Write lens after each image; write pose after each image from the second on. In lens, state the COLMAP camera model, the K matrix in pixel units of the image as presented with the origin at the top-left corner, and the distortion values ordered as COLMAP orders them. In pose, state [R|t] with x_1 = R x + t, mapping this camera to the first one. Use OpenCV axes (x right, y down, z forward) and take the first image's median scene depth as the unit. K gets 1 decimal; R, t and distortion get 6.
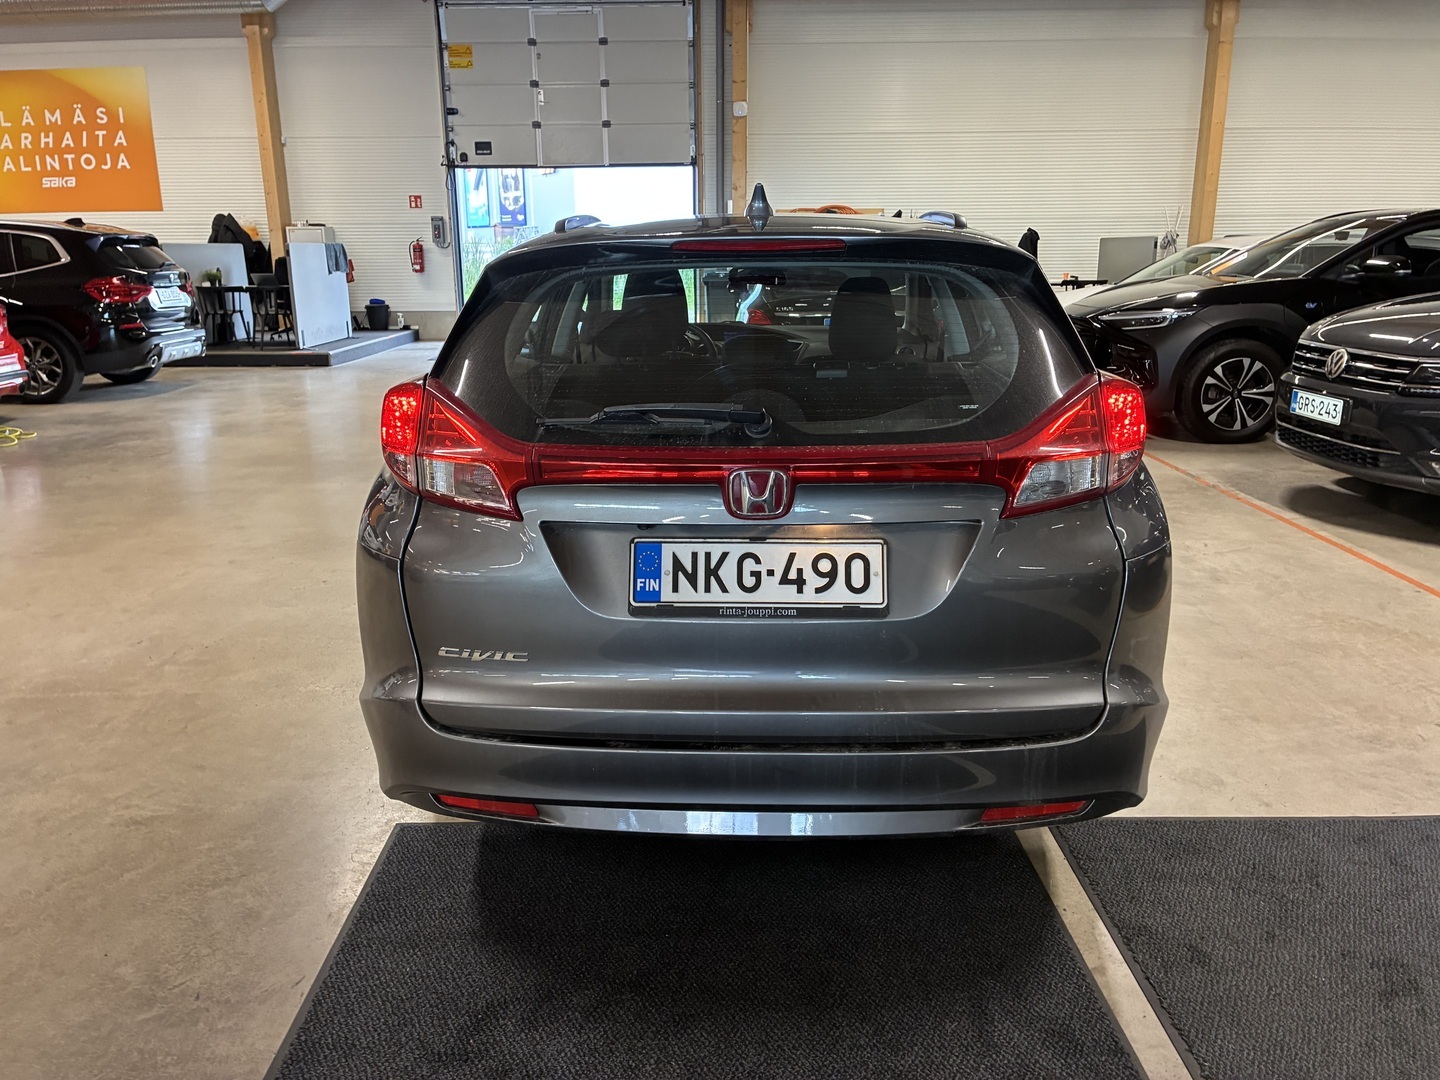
lens RADIAL K [[1082.5, 0, 717.1], [0, 1082.5, 550.8], [0, 0, 1]] dist [0.075752, -0.106383]
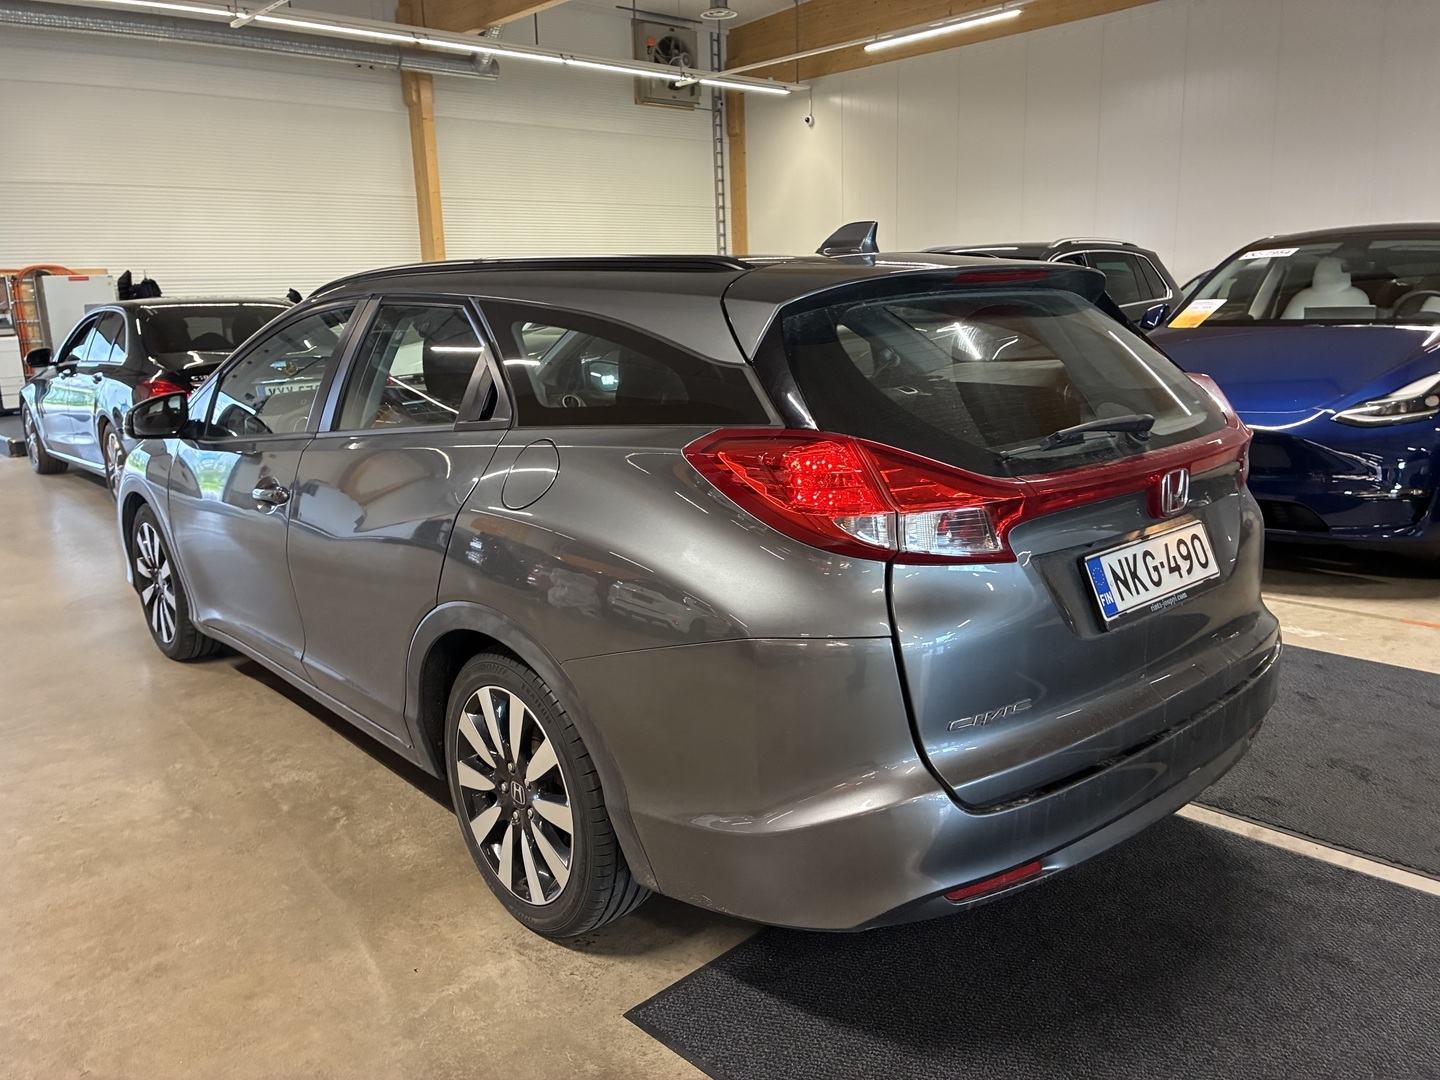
lens RADIAL K [[1094.8, 0, 710.7], [0, 1094.8, 534.4], [0, 0, 1]] dist [0.047686, -0.061848]
pose [[0.729891, -0.165012, 0.663347, -0.262683], [0.211229, 0.977378, 0.010711, -0.030550], [-0.650108, 0.132301, 0.748235, 0.117927]]
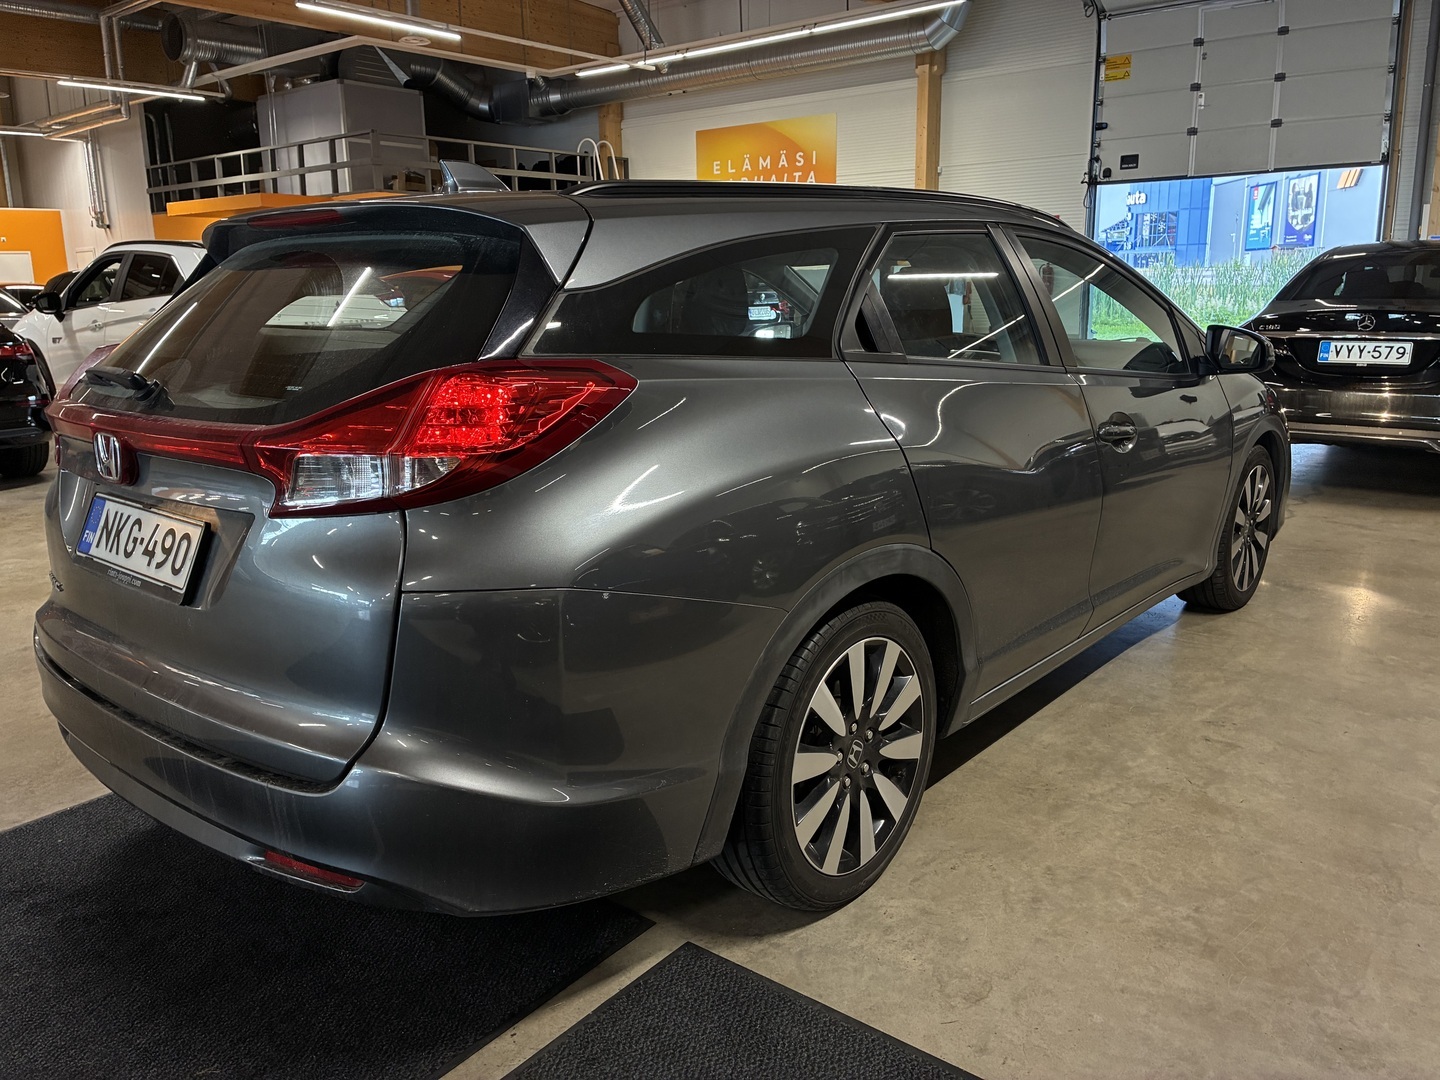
lens RADIAL K [[1095.6, 0, 720.0], [0, 1095.6, 540.0], [0, 0, 1]] dist [0.070242, -0.104415]
pose [[0.781586, 0.137544, -0.608444, 0.278518], [-0.159341, 0.987051, 0.018447, -0.021640], [0.603103, 0.082533, 0.793382, 0.132303]]
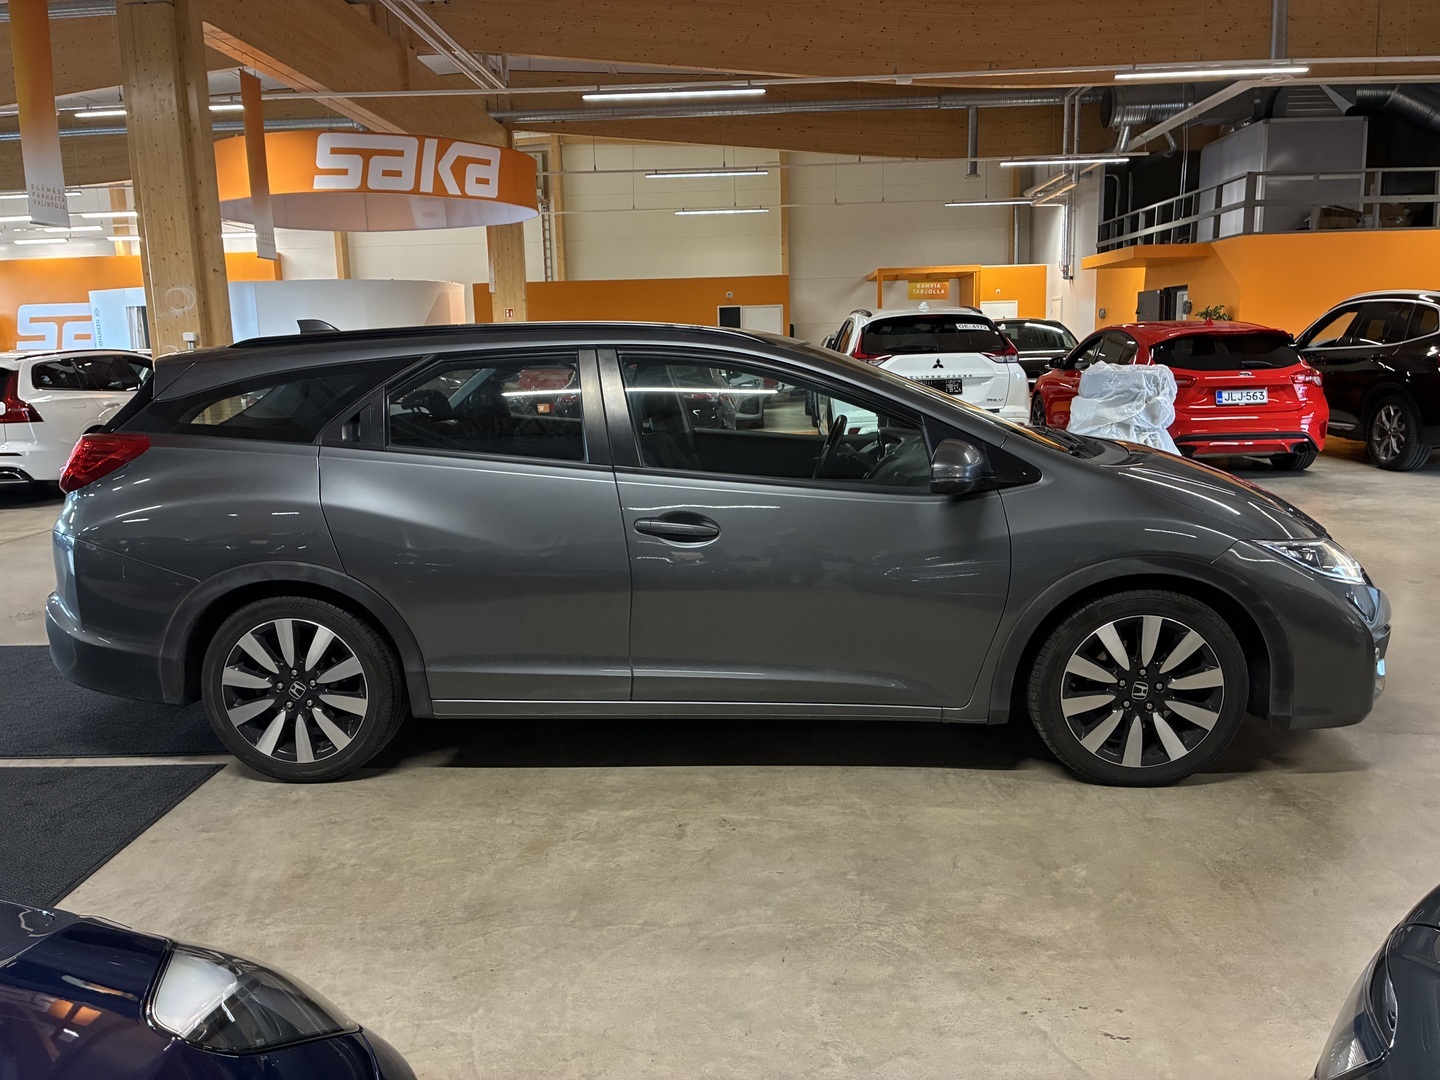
lens RADIAL K [[1110.9, 0, 717.0], [0, 1110.9, 529.9], [0, 0, 1]] dist [0.016664, 0.001320]
pose [[-0.038658, 0.180821, -0.982756, 0.591403], [-0.245613, 0.951600, 0.184750, -0.166120], [0.968597, 0.248520, 0.007625, 0.557448]]
